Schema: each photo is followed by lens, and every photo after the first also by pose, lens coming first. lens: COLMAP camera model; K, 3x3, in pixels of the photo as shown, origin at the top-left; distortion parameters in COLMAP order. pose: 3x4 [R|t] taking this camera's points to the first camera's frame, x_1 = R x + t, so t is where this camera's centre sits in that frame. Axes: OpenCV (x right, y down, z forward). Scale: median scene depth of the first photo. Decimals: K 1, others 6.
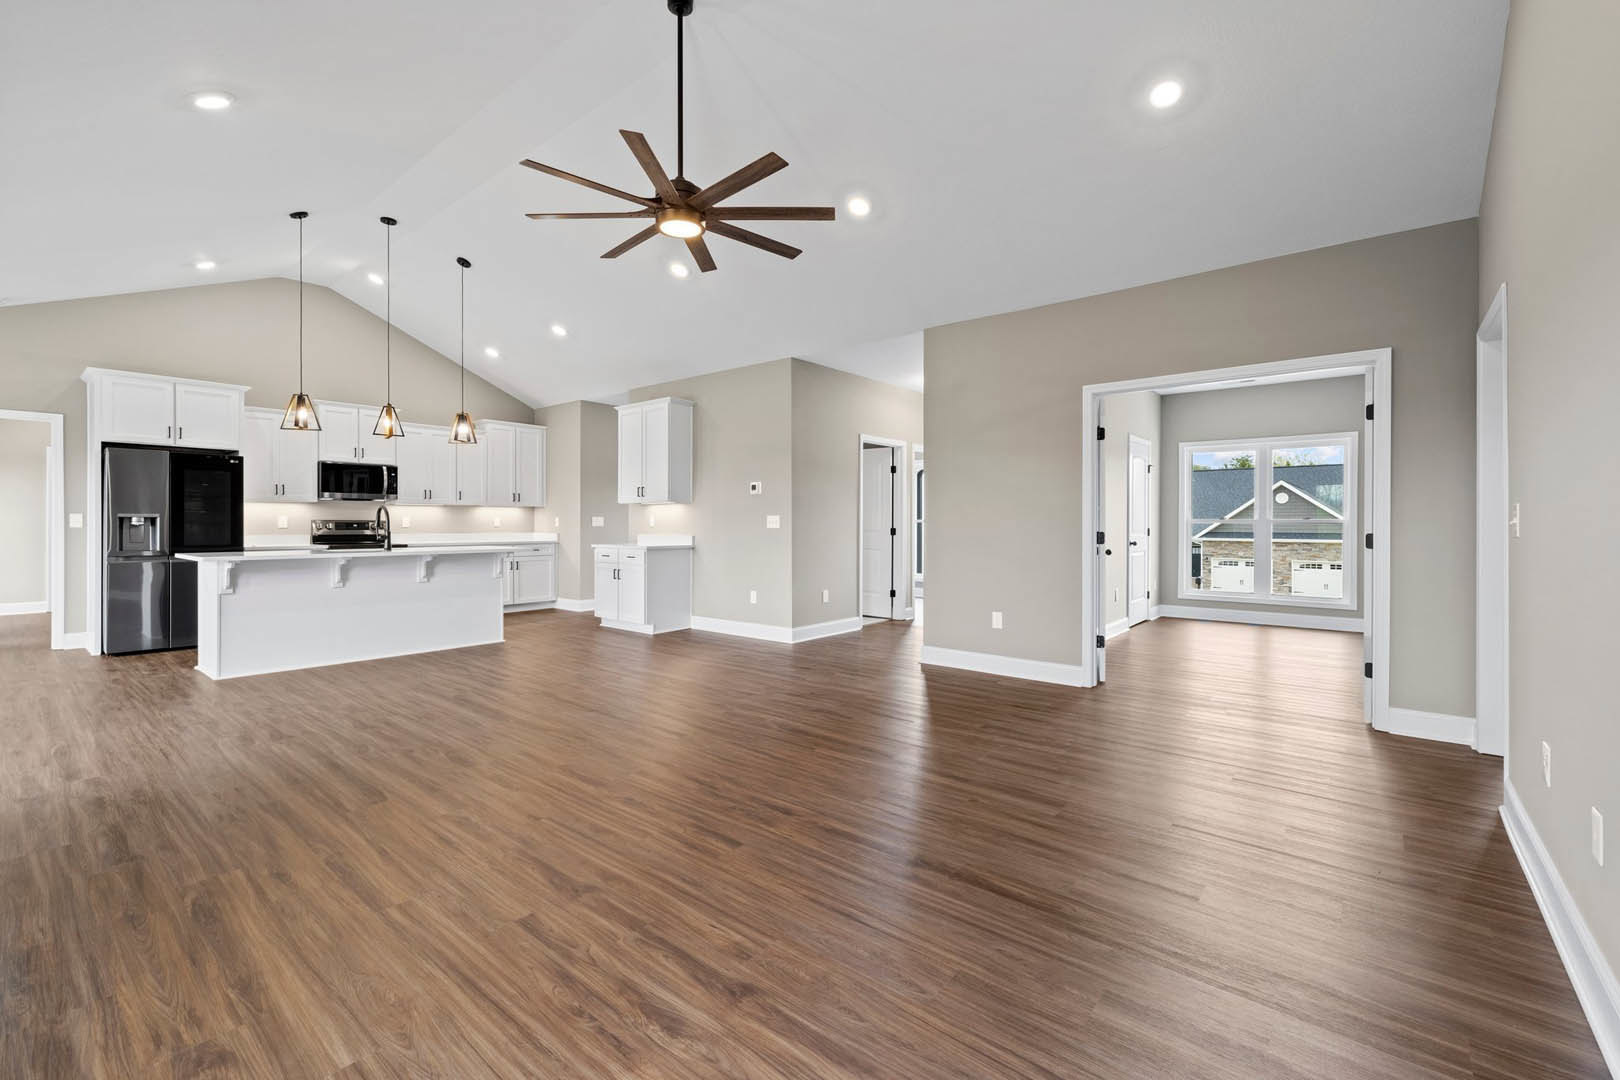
lens RADIAL K [[691.3, 0, 795.8], [0, 691.3, 520.7], [0, 0, 1]] dist [-0.001849, -0.000207]
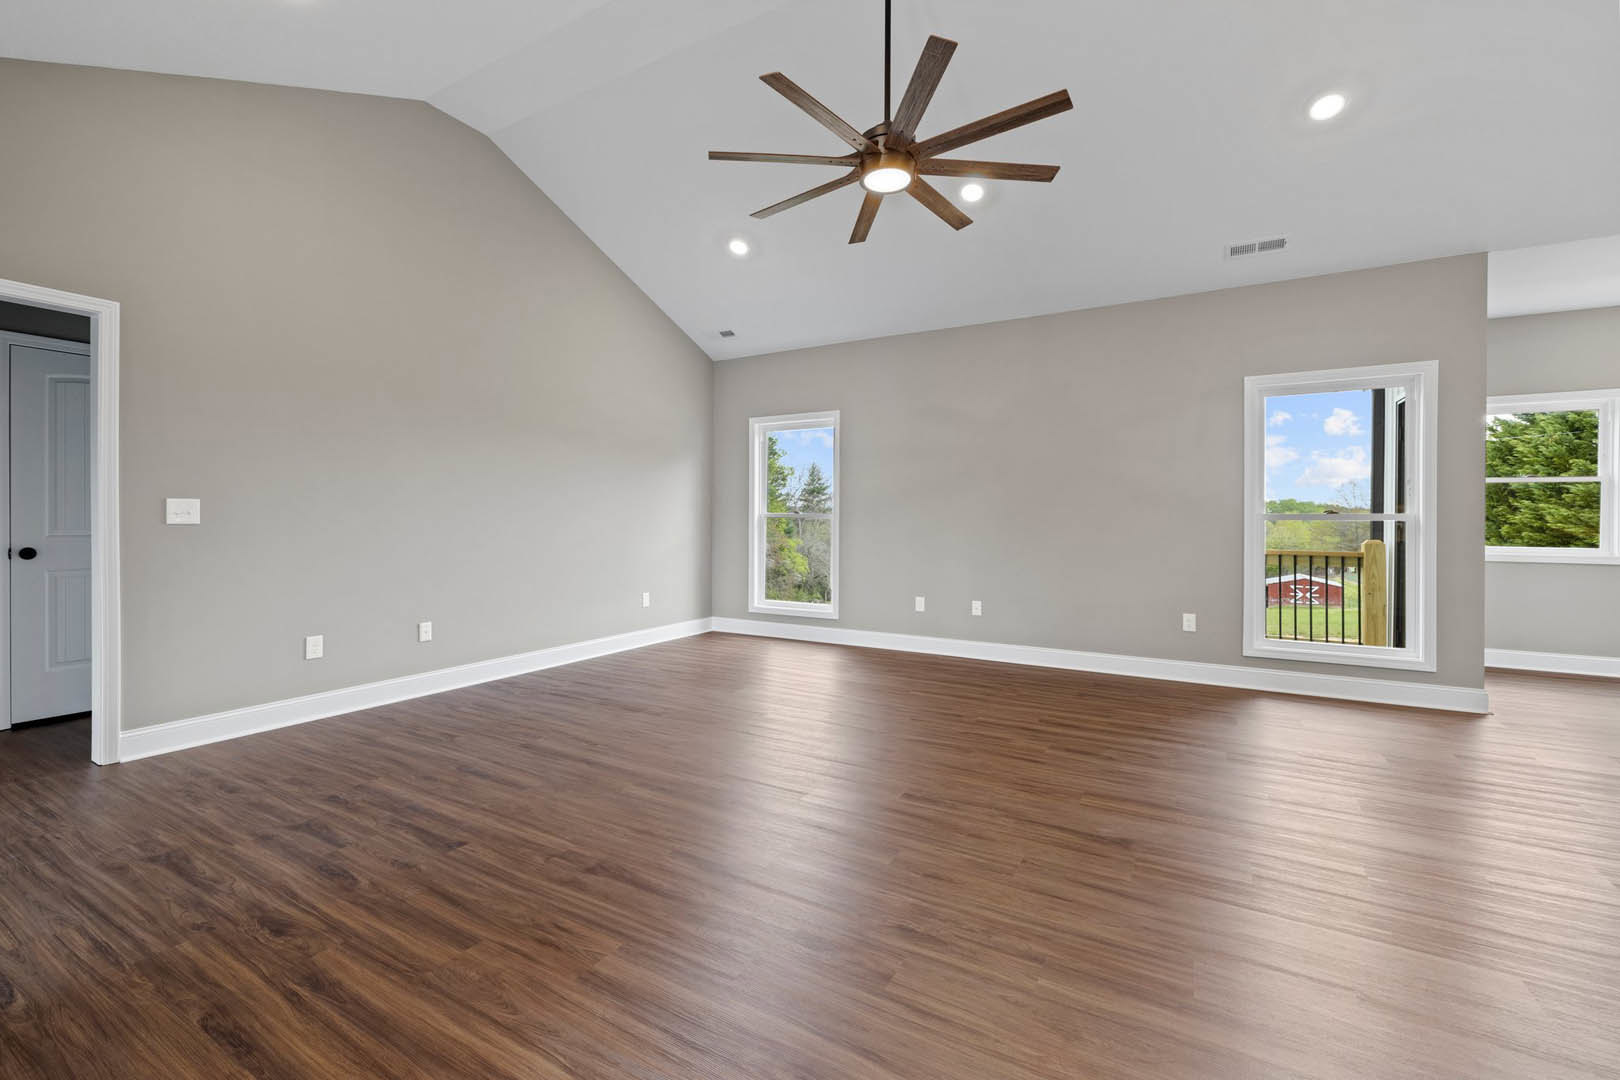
lens RADIAL K [[687.1, 0, 809.9], [0, 687.1, 521.9], [0, 0, 1]] dist [-0.001912, -0.000276]
pose [[-0.984956, -0.006003, -0.172703, 0.042597], [-0.006501, 0.999976, 0.002316, 0.003634], [0.172685, 0.003404, -0.984971, 1.004674]]
